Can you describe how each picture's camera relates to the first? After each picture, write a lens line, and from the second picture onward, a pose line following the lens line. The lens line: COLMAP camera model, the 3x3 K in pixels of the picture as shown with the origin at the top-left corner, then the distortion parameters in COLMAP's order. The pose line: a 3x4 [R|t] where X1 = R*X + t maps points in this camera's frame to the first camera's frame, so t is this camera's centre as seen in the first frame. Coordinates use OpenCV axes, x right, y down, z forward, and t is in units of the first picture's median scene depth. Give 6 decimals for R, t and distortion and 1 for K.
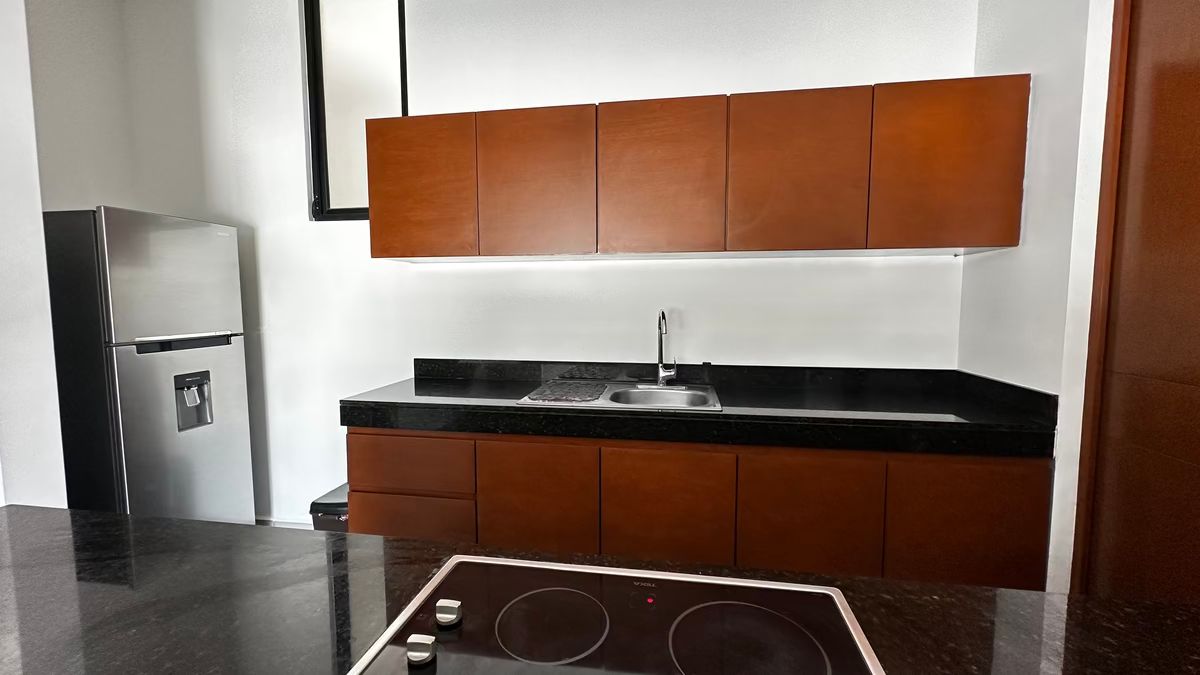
lens RADIAL K [[481.1, 0, 596.2], [0, 481.1, 334.3], [0, 0, 1]] dist [-0.001398, 0.000701]
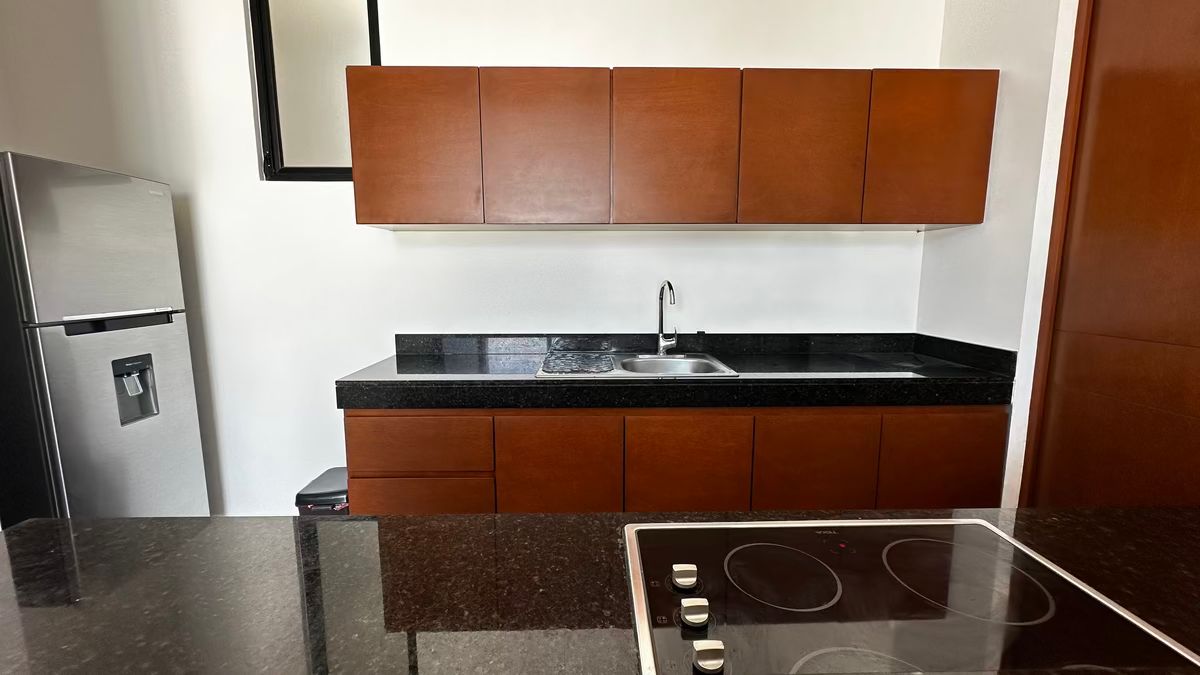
lens RADIAL K [[481.1, 0, 595.7], [0, 481.1, 334.9], [0, 0, 1]] dist [-0.001398, 0.000701]
pose [[0.983453, -0.023329, 0.179654, -0.201331], [0.012935, 0.998185, 0.058813, 0.002054], [-0.180700, -0.055516, 0.981970, 0.019223]]
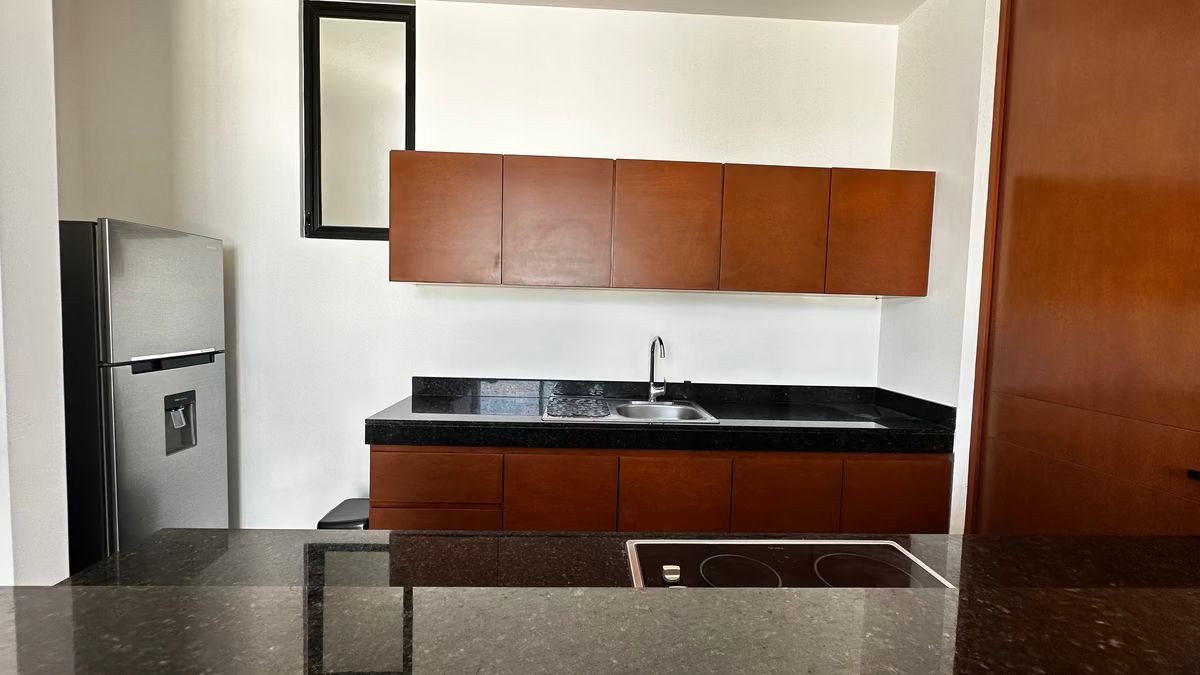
lens RADIAL K [[481.1, 0, 595.1], [0, 481.1, 335.8], [0, 0, 1]] dist [-0.001398, 0.000701]
pose [[0.979185, 0.017474, 0.202217, -0.251585], [-0.014065, 0.999734, -0.018282, -0.029698], [-0.202483, 0.015057, 0.979170, -0.109298]]
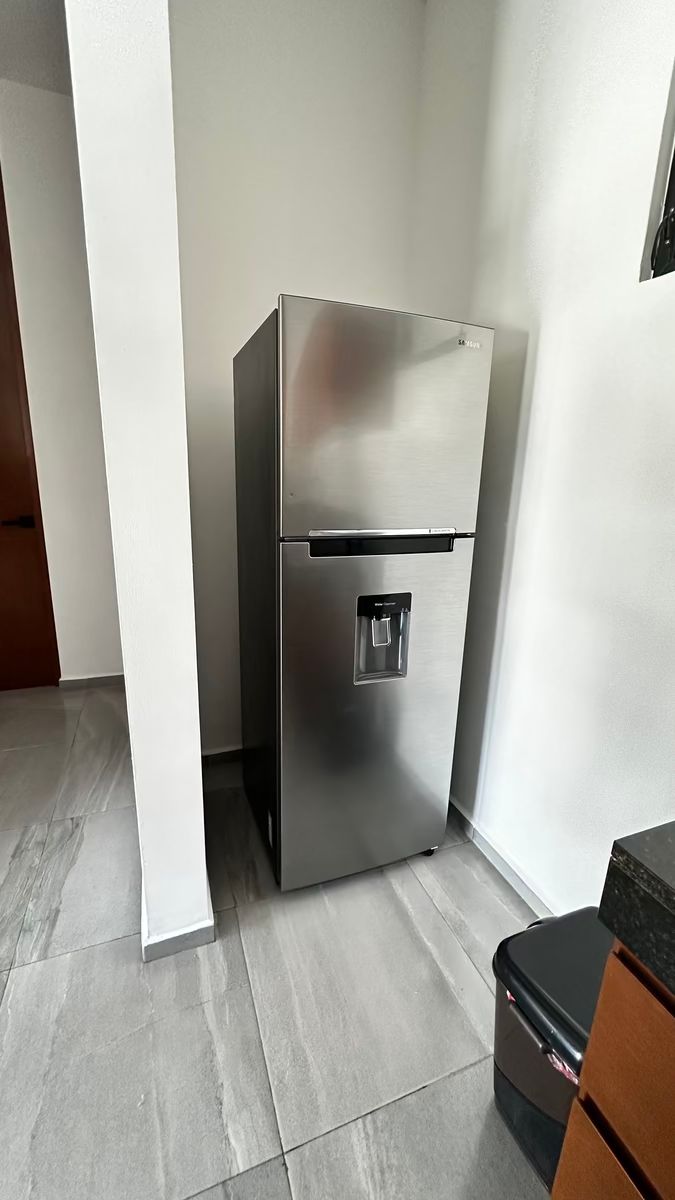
lens RADIAL K [[481.1, 0, 339.5], [0, 481.1, 602.7], [0, 0, 1]] dist [-0.001398, 0.000701]
pose [[0.510426, 0.238249, -0.826259, -0.400629], [-0.095737, 0.970624, 0.220734, -0.040984], [0.854576, -0.033565, 0.518240, 0.693789]]
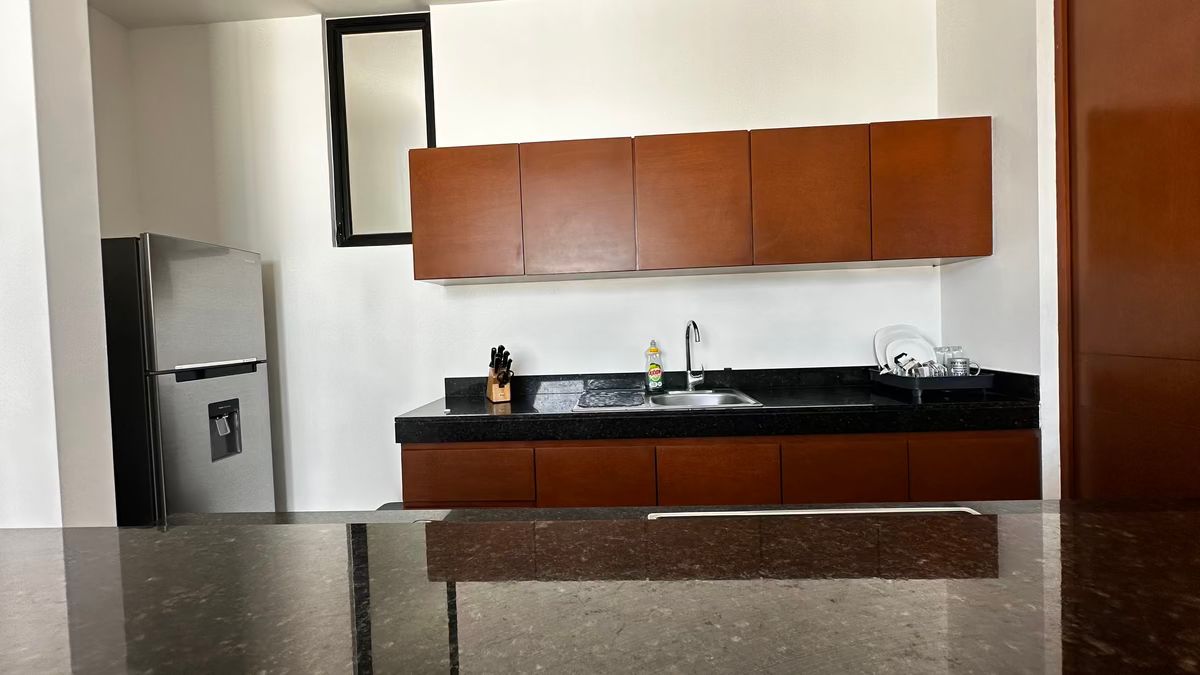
lens RADIAL K [[481.1, 0, 595.9], [0, 481.1, 335.3], [0, 0, 1]] dist [-0.001398, 0.000701]
pose [[0.993542, -0.035838, 0.107652, -0.203864], [0.041526, 0.997832, -0.051064, 0.030348], [-0.105589, 0.055204, 0.992876, -0.067482]]
